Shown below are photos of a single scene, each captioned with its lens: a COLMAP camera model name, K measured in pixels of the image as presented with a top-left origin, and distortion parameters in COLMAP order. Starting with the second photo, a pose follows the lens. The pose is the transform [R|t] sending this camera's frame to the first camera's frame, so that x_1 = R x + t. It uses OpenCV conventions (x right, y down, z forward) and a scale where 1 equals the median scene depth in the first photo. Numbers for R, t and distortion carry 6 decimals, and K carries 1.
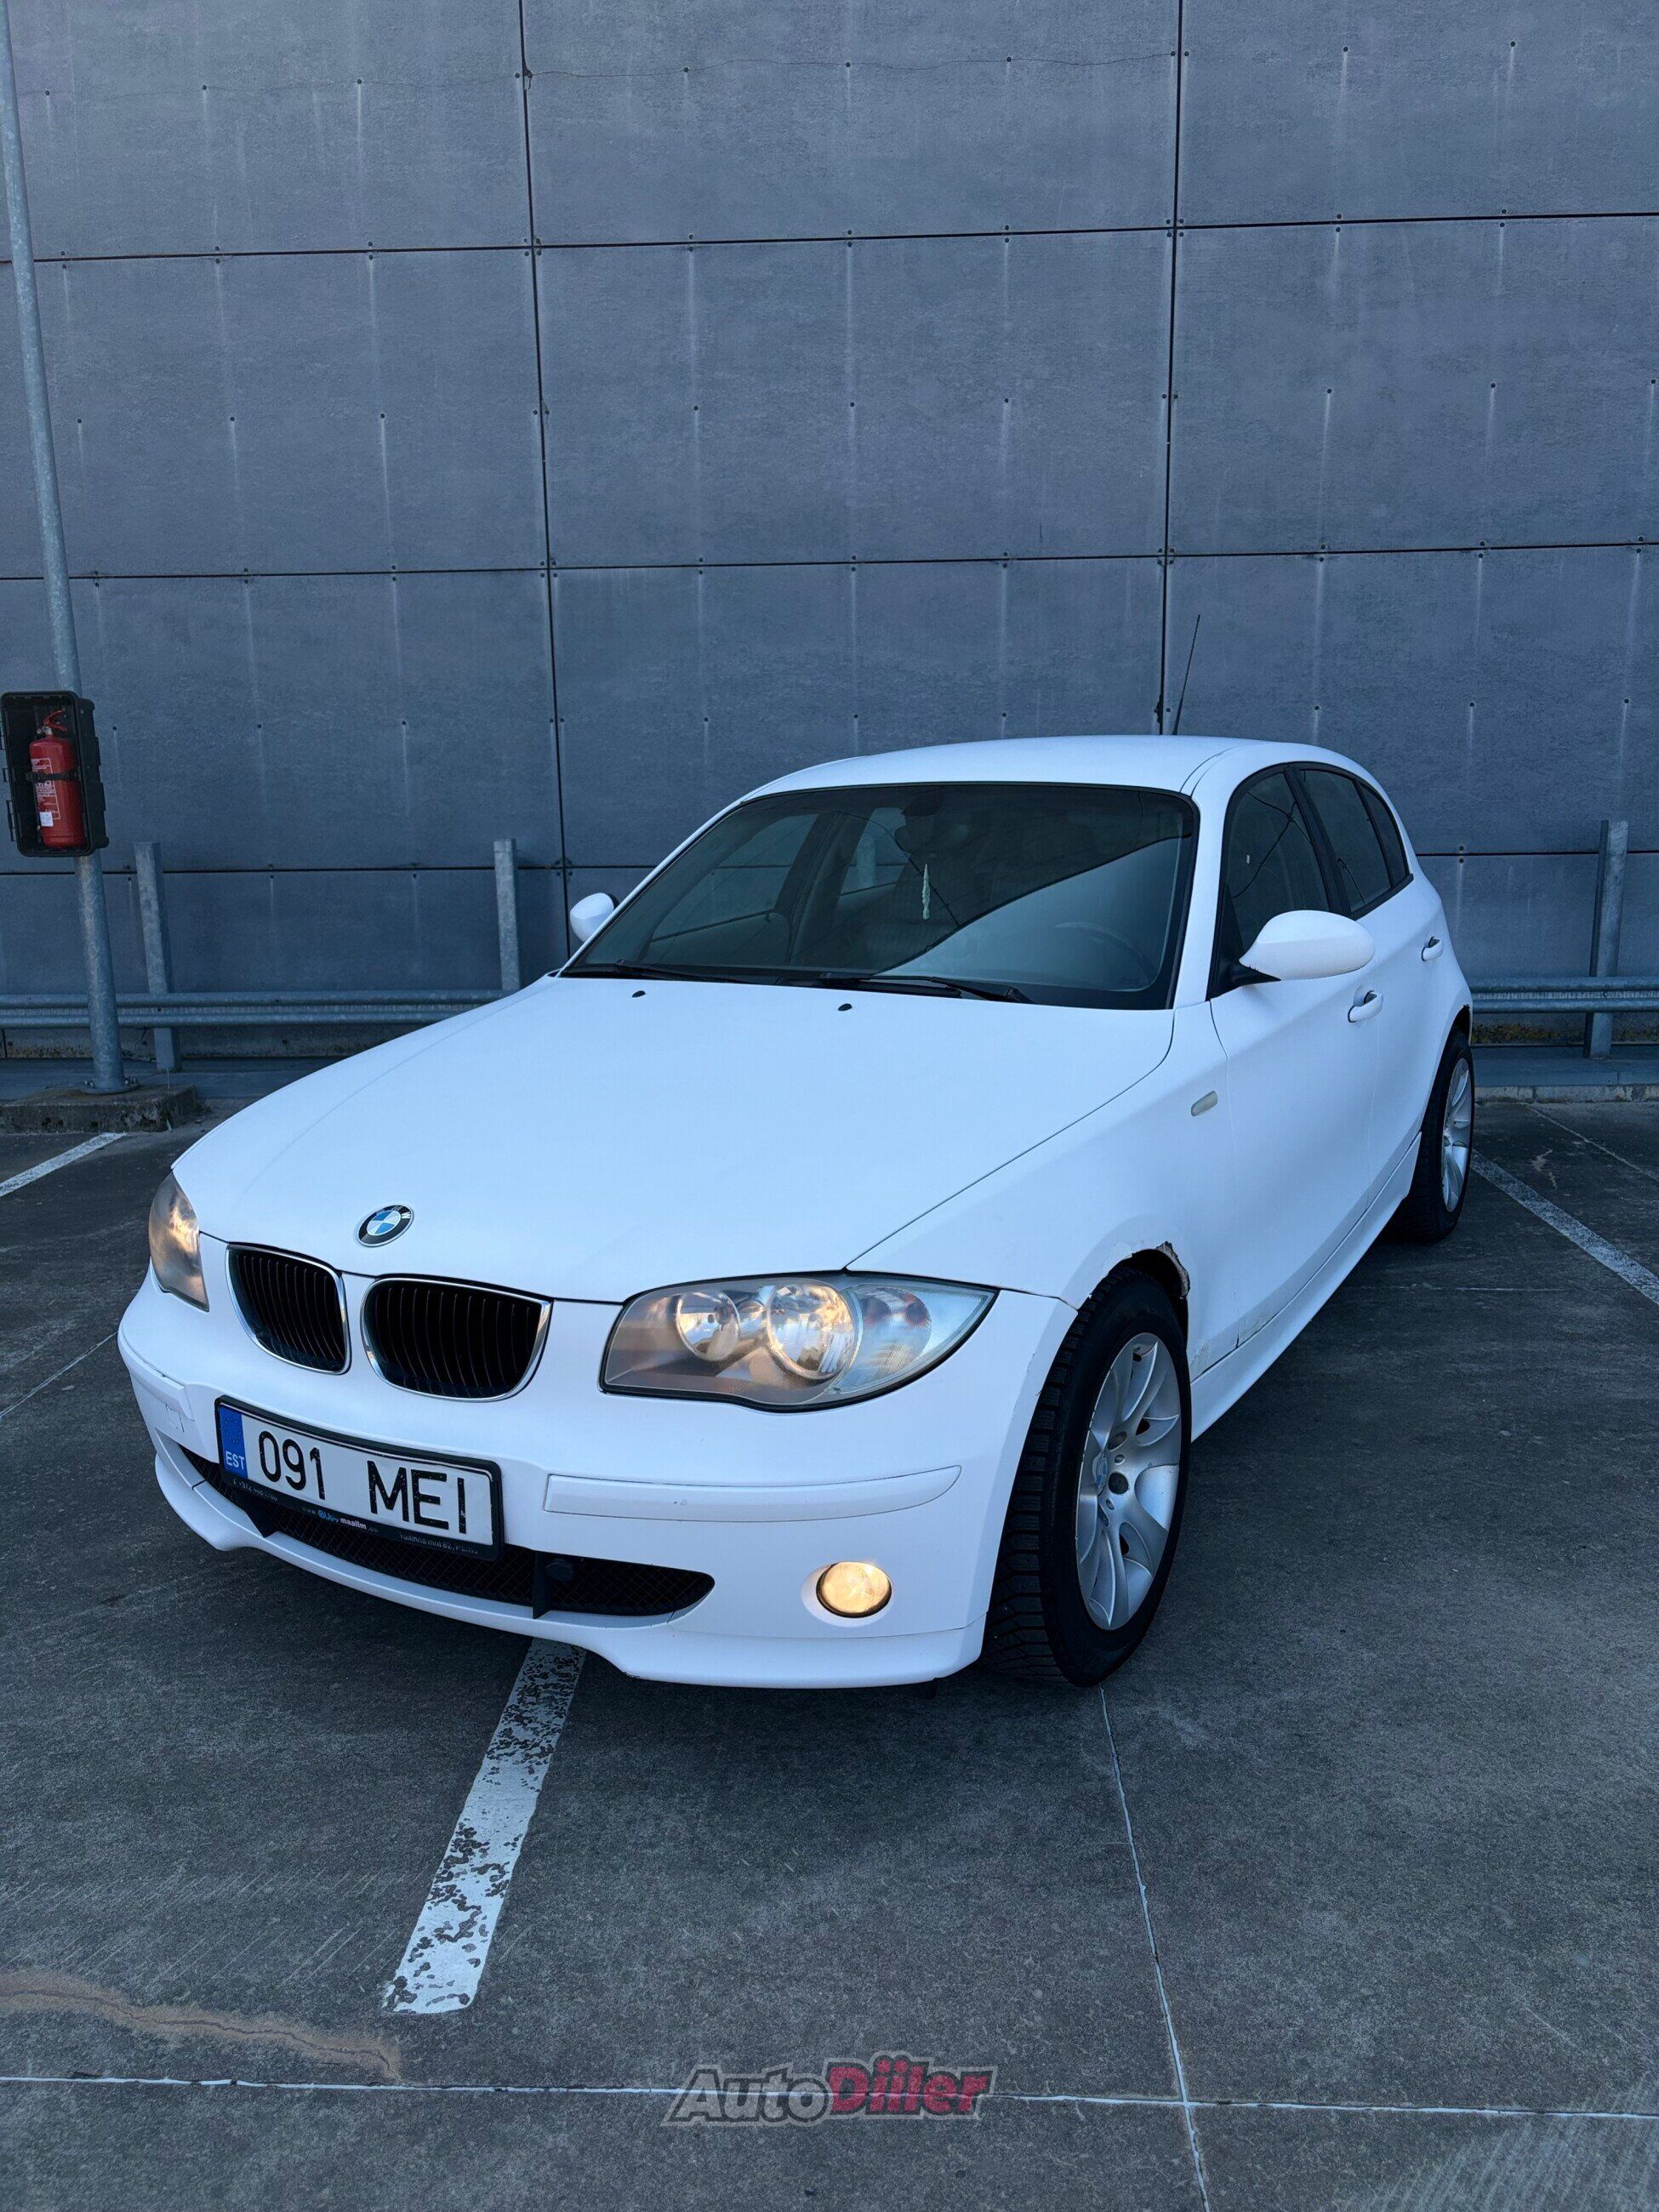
lens RADIAL K [[1679.3, 0, 829.5], [0, 1679.3, 1106.0], [0, 0, 1]] dist [0.049154, -0.045278]
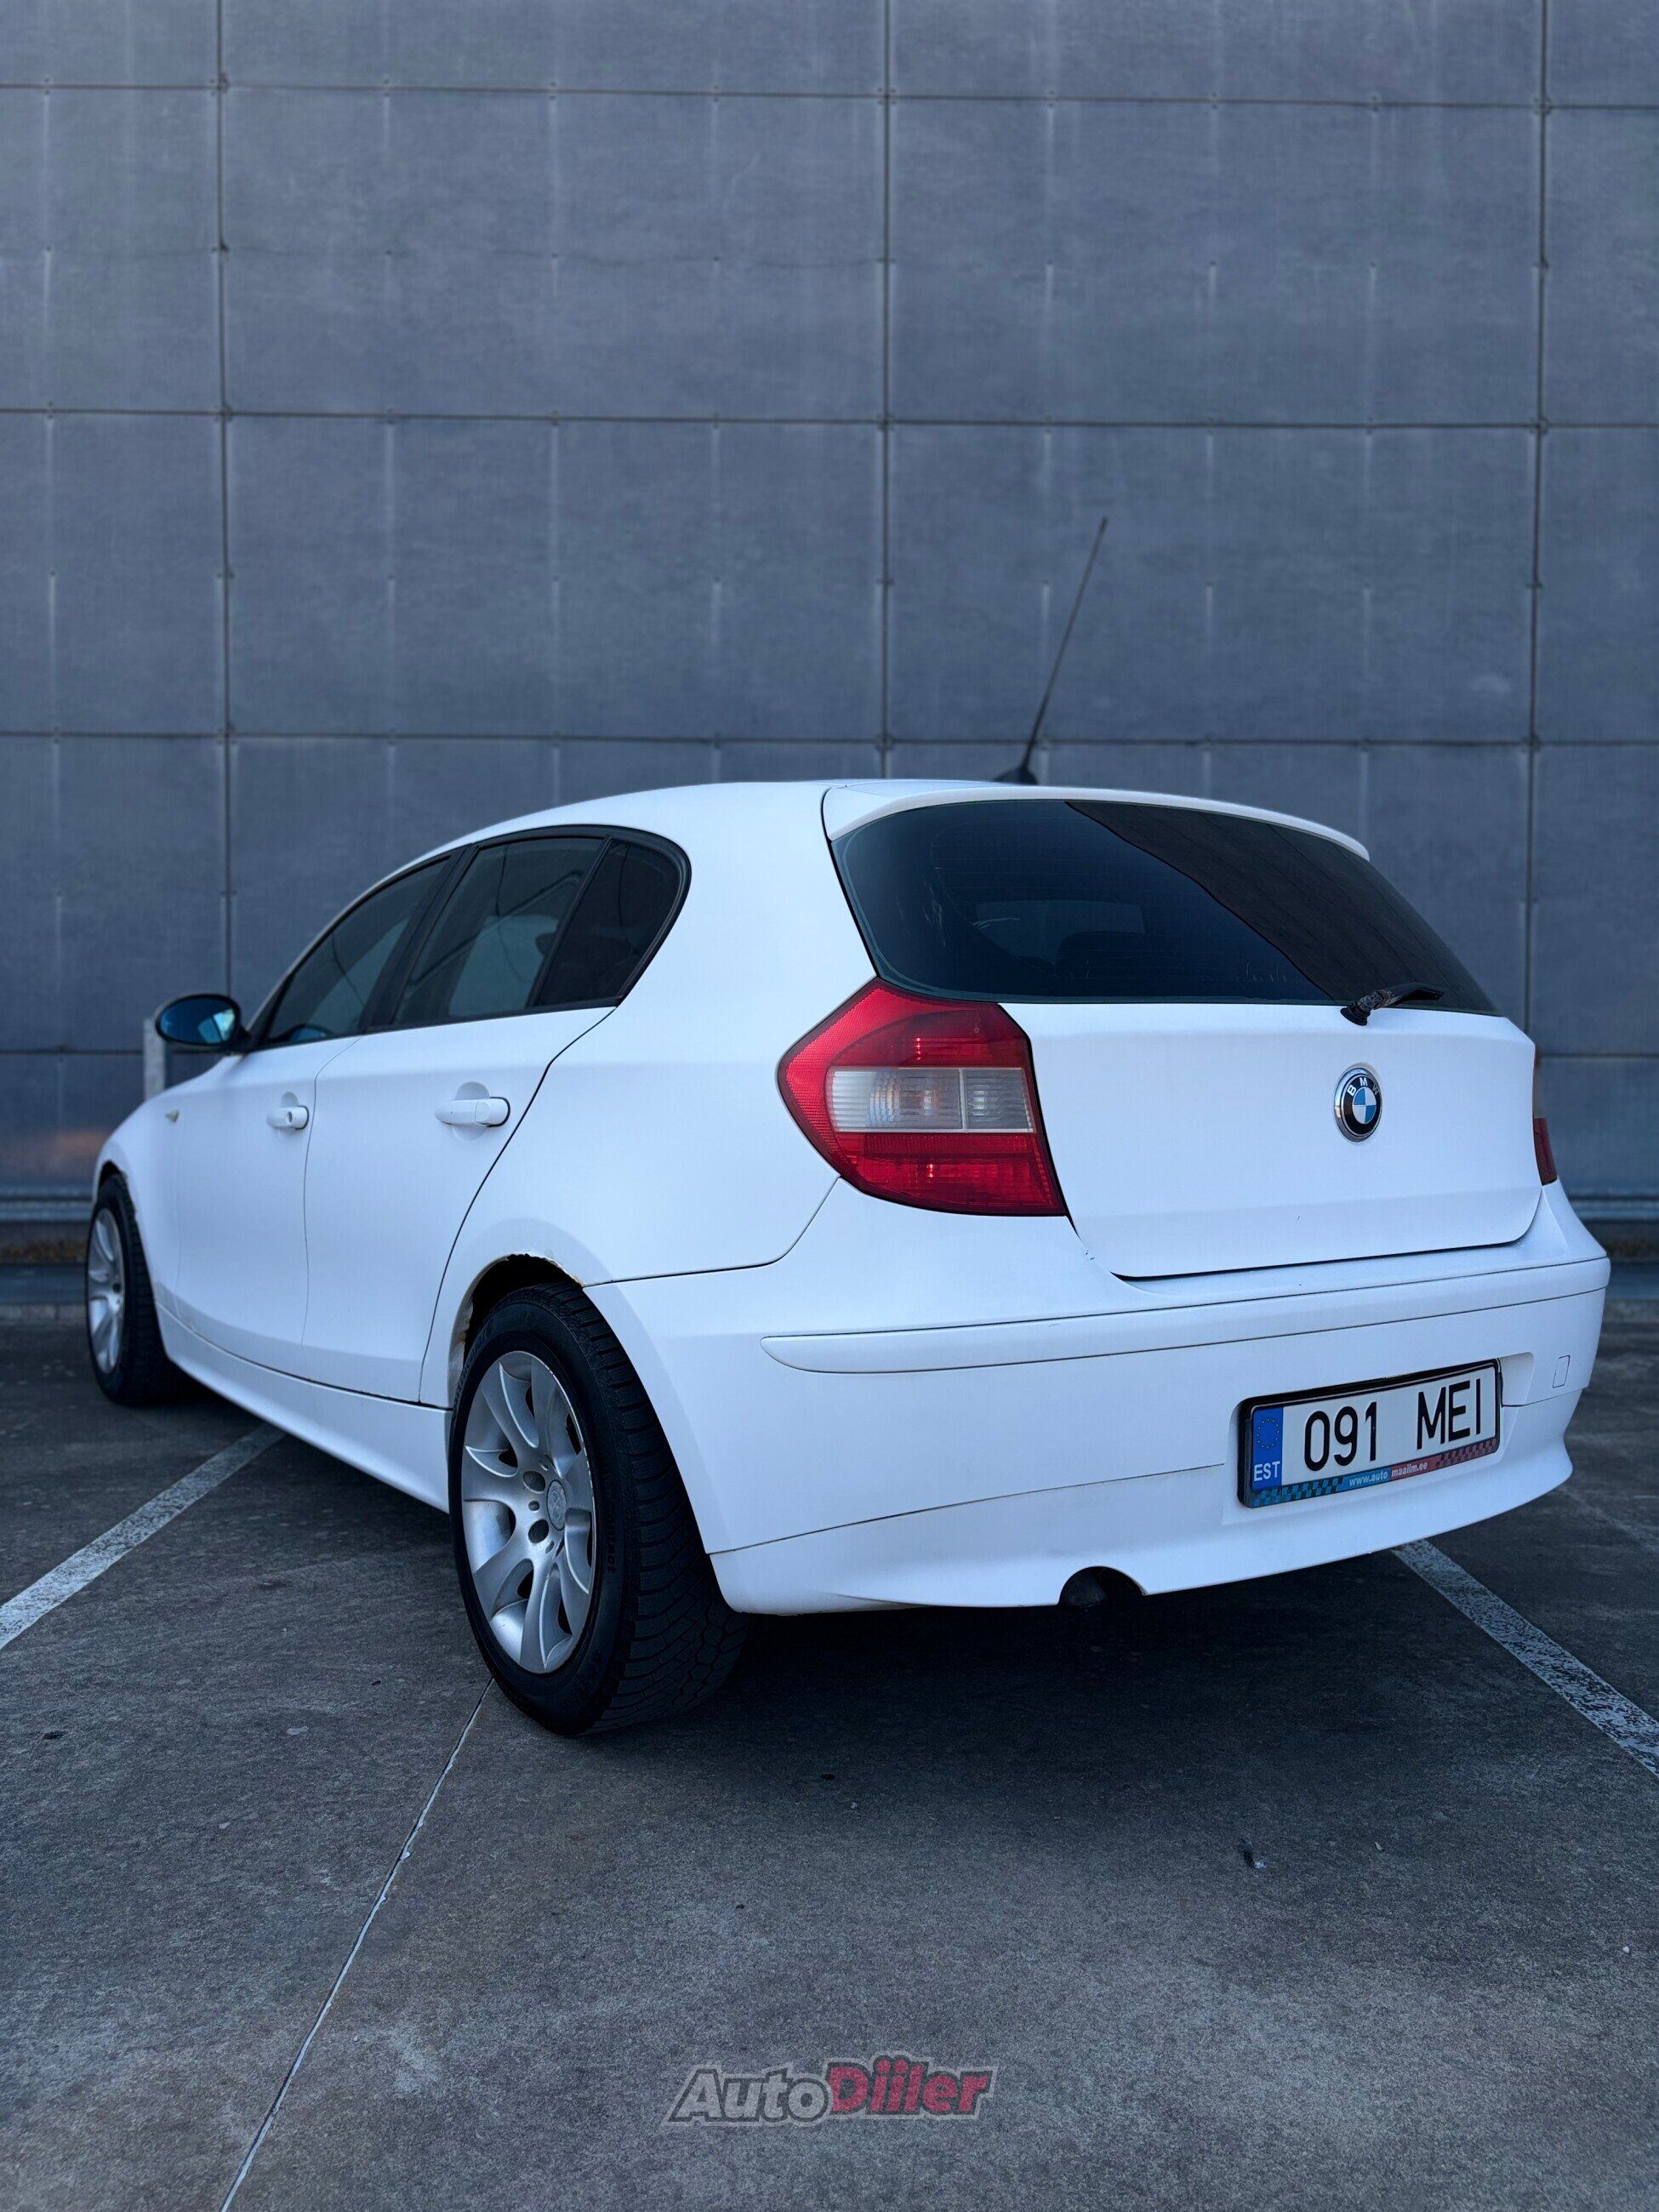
lens RADIAL K [[1682.4, 0, 835.7], [0, 1682.4, 1099.9], [0, 0, 1]] dist [0.025183, -0.008396]
pose [[0.998050, 0.016068, 0.060318, 0.121270], [-0.005276, 0.984558, -0.174981, 0.043069], [-0.062198, 0.174322, 0.982722, 0.104755]]
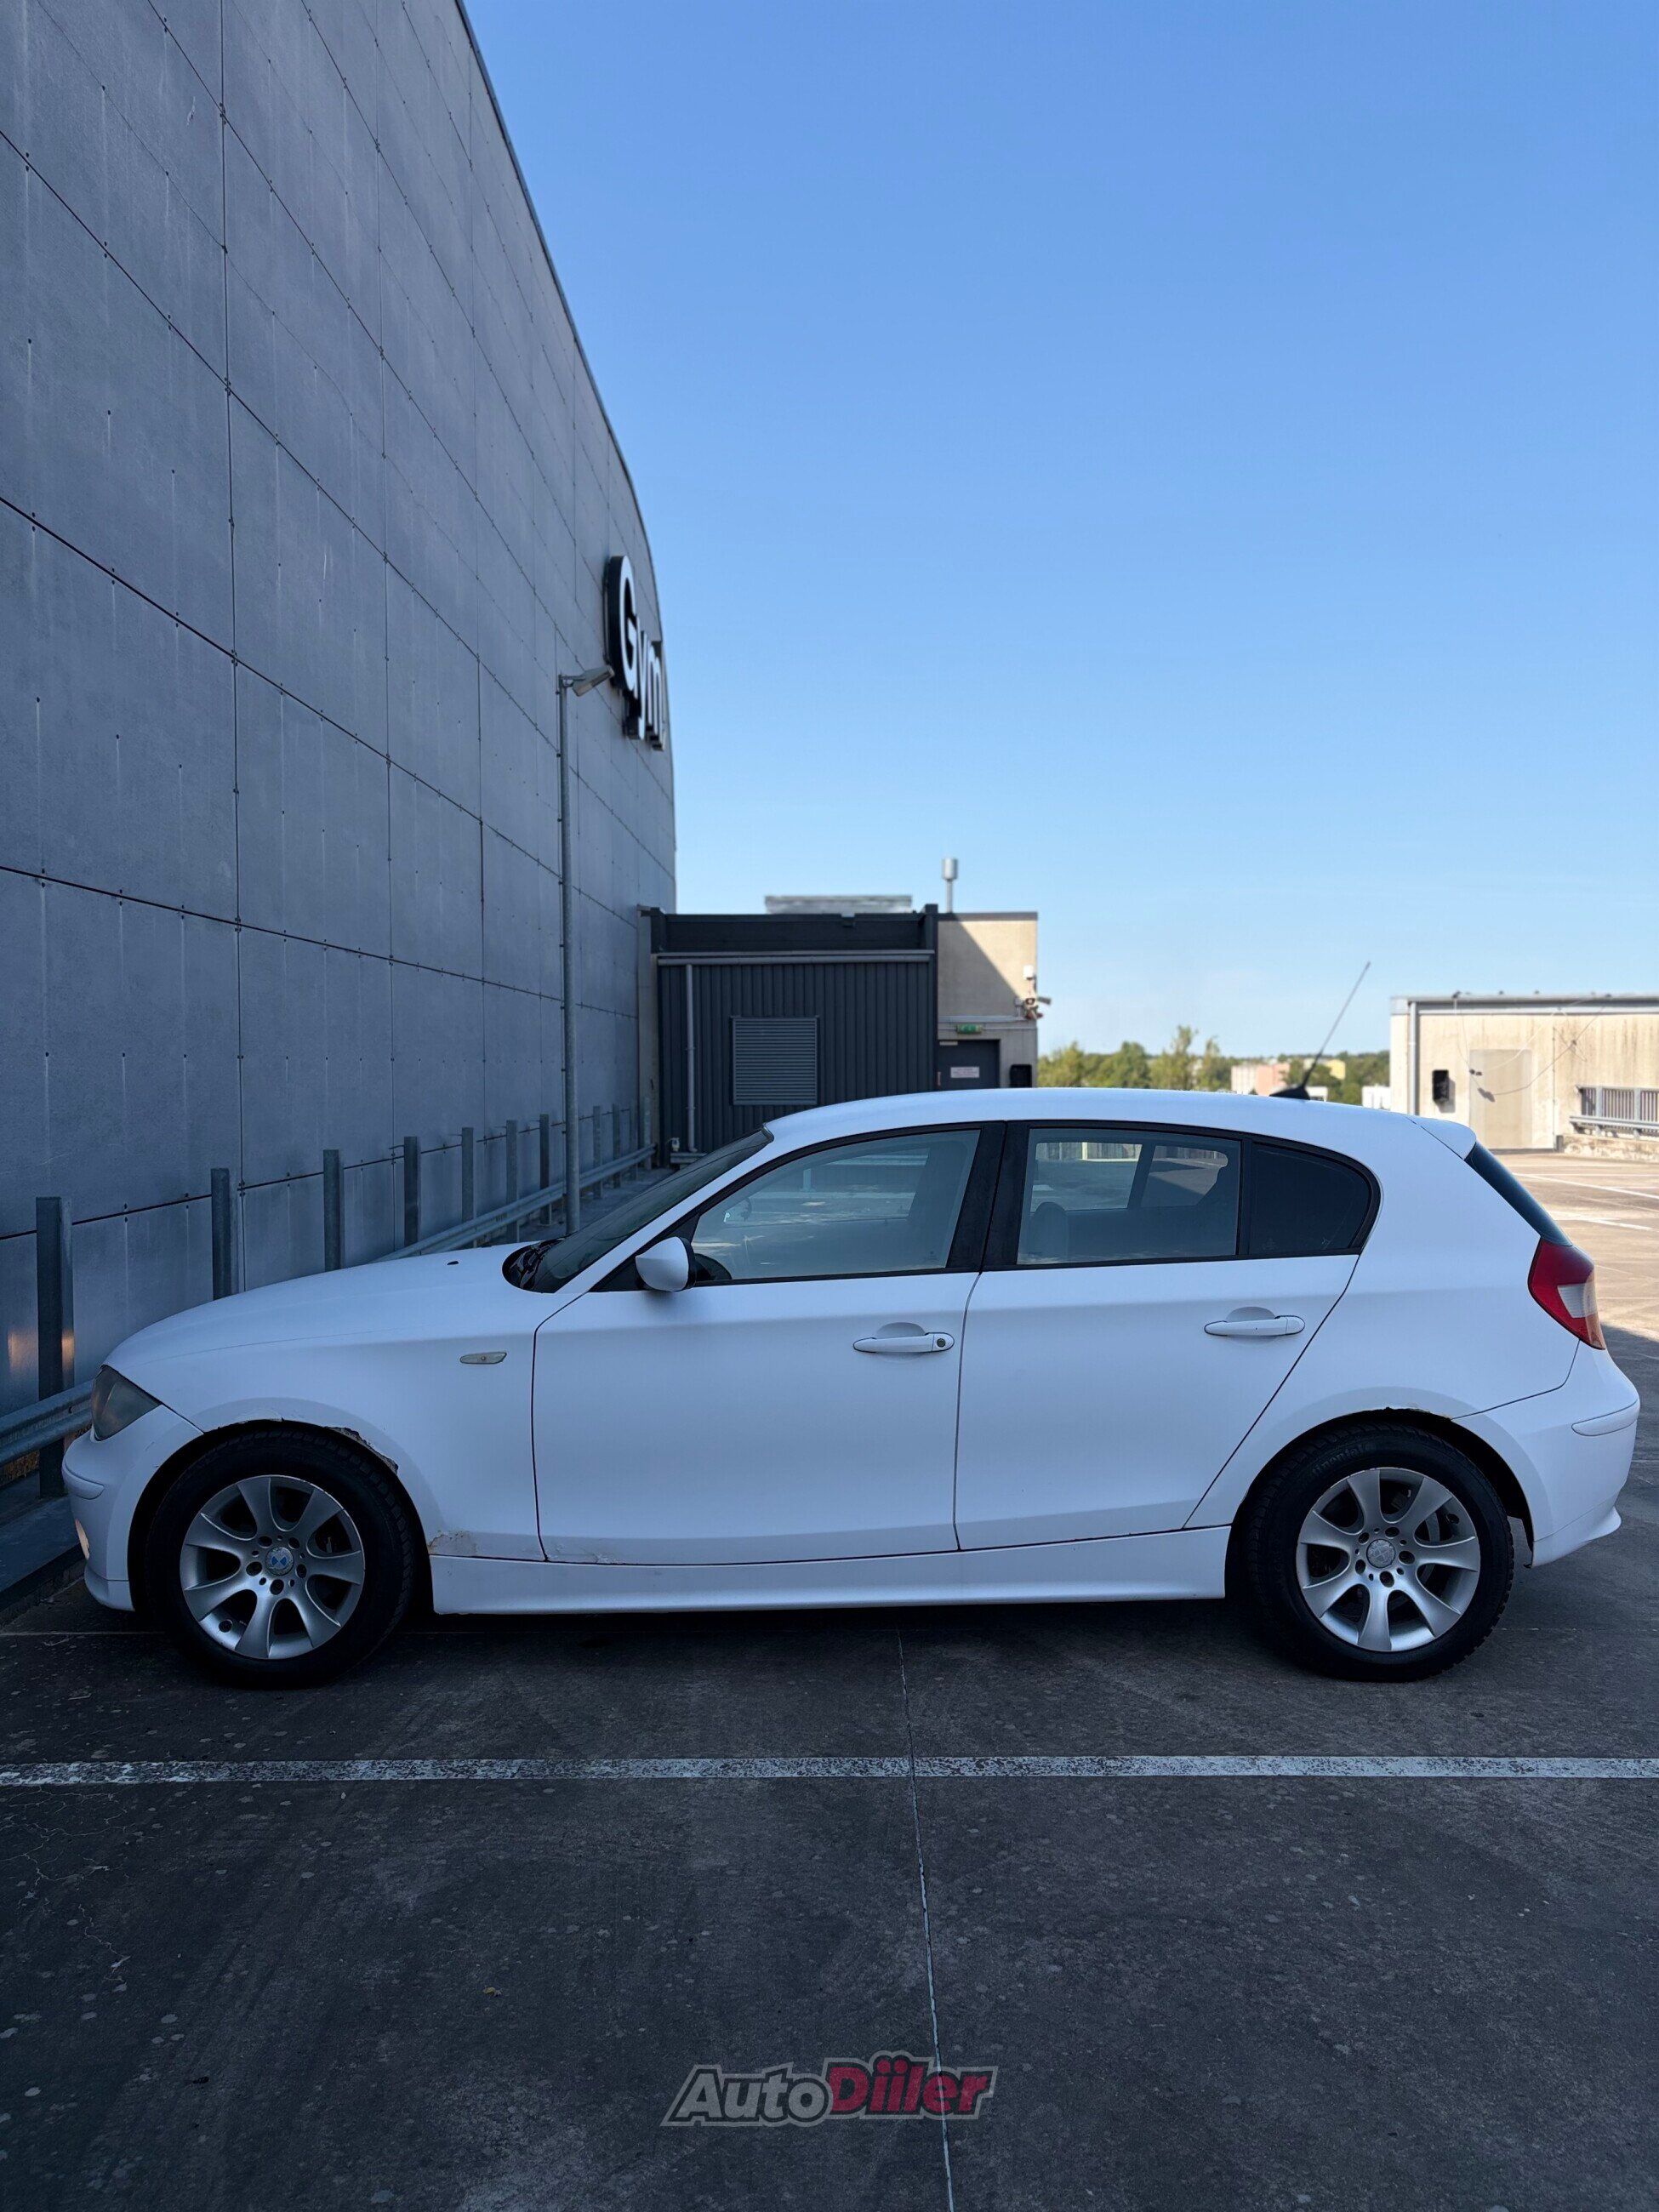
lens RADIAL K [[1679.3, 0, 829.5], [0, 1679.3, 1106.0], [0, 0, 1]] dist [0.049154, -0.045278]
pose [[-0.046311, 0.006355, 0.998907, -0.585517], [0.219781, 0.975541, 0.003983, -0.137913], [-0.974449, 0.219726, -0.046575, 0.688086]]
